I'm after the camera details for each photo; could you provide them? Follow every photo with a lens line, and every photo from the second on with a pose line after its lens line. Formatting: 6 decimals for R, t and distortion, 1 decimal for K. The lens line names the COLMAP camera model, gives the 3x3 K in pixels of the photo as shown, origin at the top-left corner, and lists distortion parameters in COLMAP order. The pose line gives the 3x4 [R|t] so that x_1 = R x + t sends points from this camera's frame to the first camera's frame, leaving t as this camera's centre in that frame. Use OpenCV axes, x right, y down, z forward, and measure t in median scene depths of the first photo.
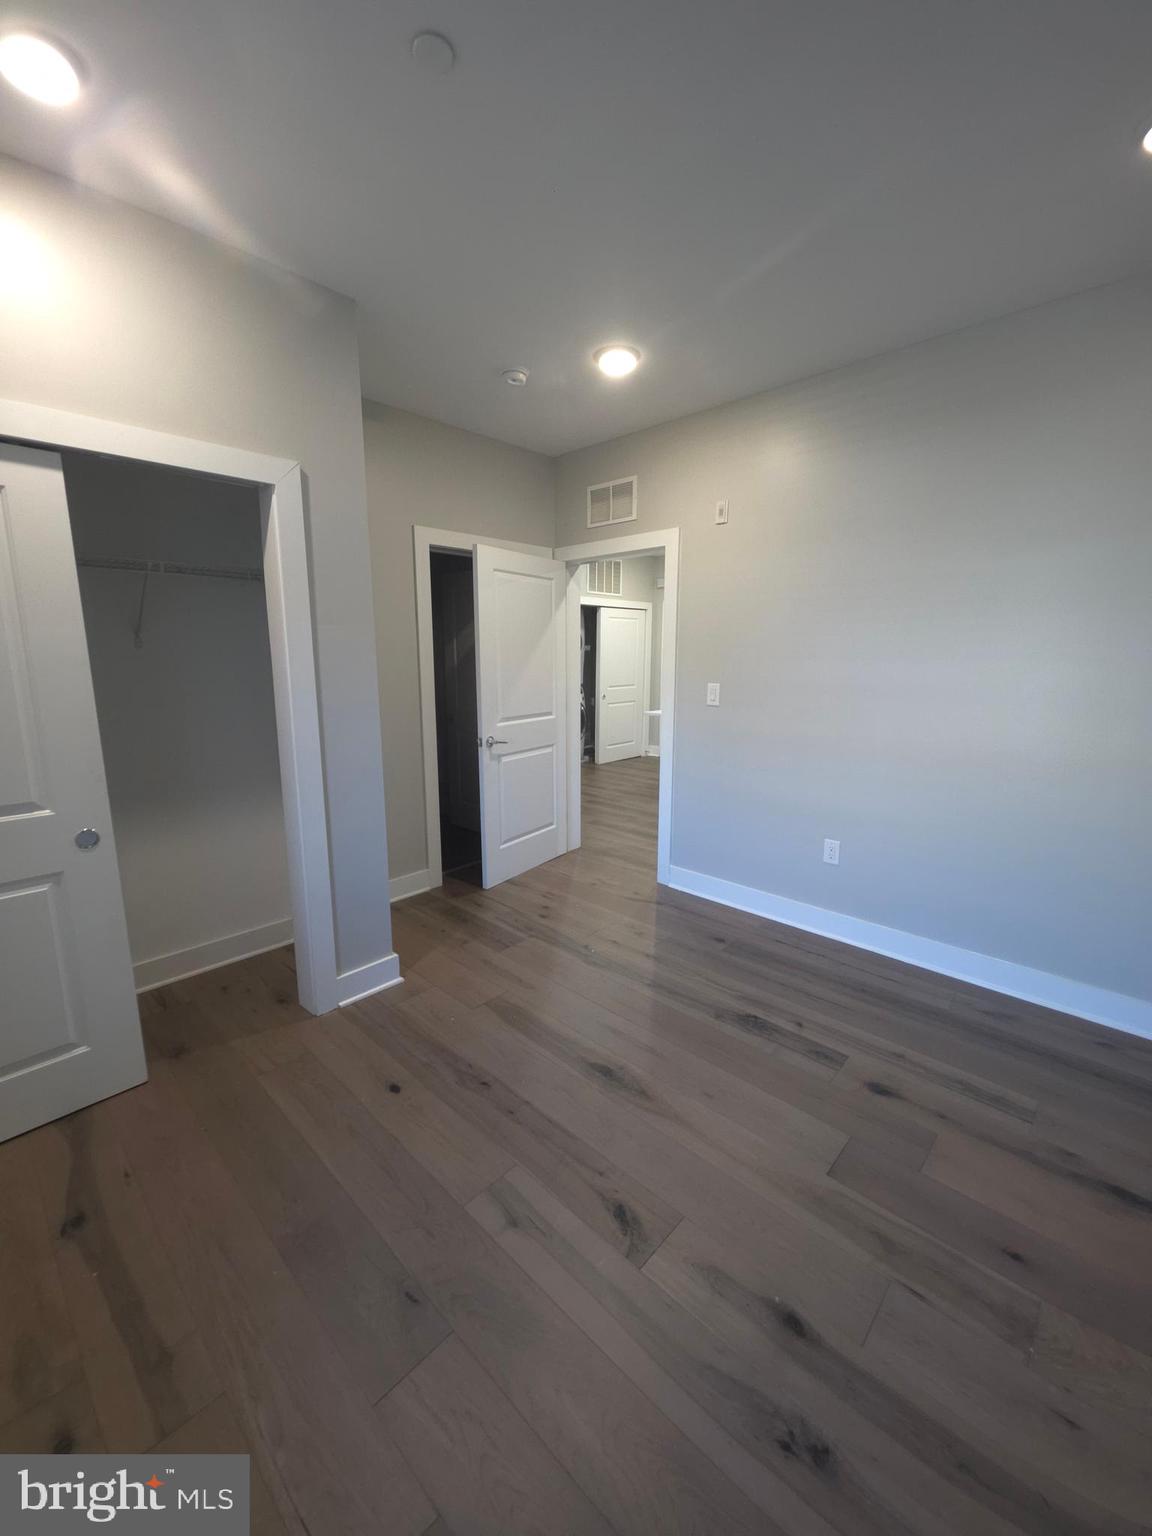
lens RADIAL K [[606.8, 0, 568.9], [0, 606.8, 763.6], [0, 0, 1]] dist [0.013522, -0.008721]
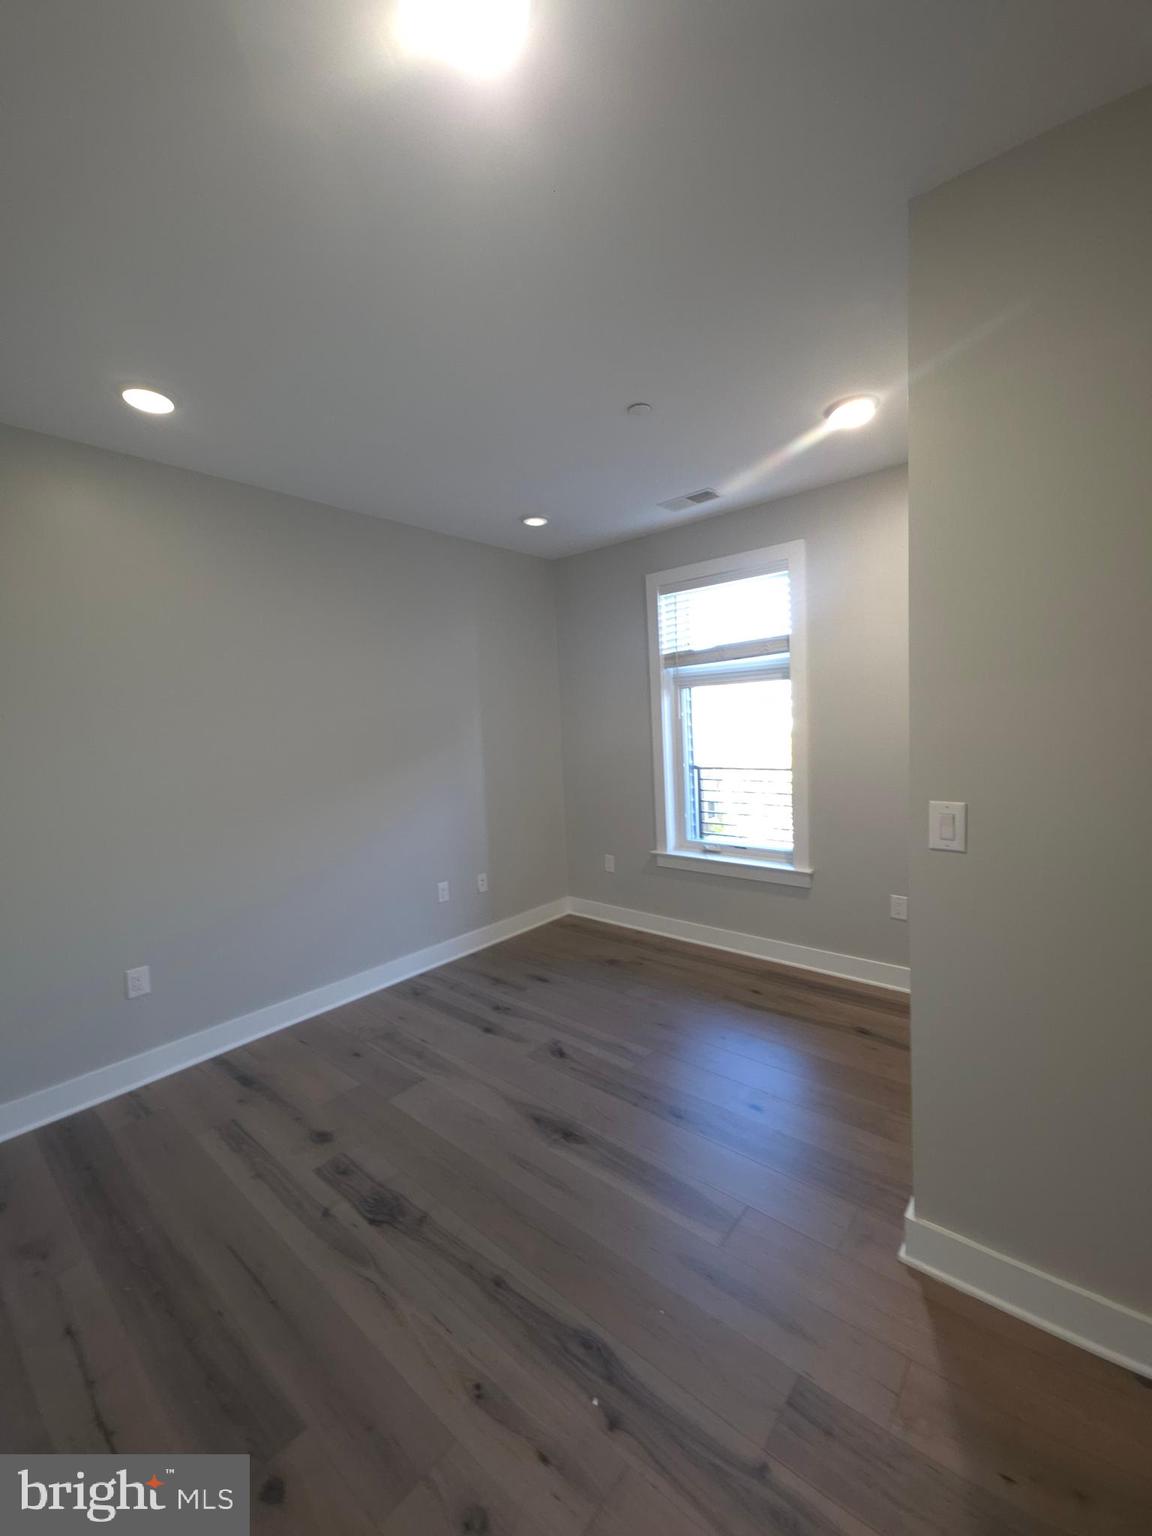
lens RADIAL K [[606.8, 0, 568.9], [0, 606.8, 763.6], [0, 0, 1]] dist [0.013522, -0.008721]
pose [[-0.997559, 0.049160, -0.049593, 0.083418], [0.035459, 0.968437, 0.246725, -0.369004], [0.060157, 0.244364, -0.967816, 1.867922]]
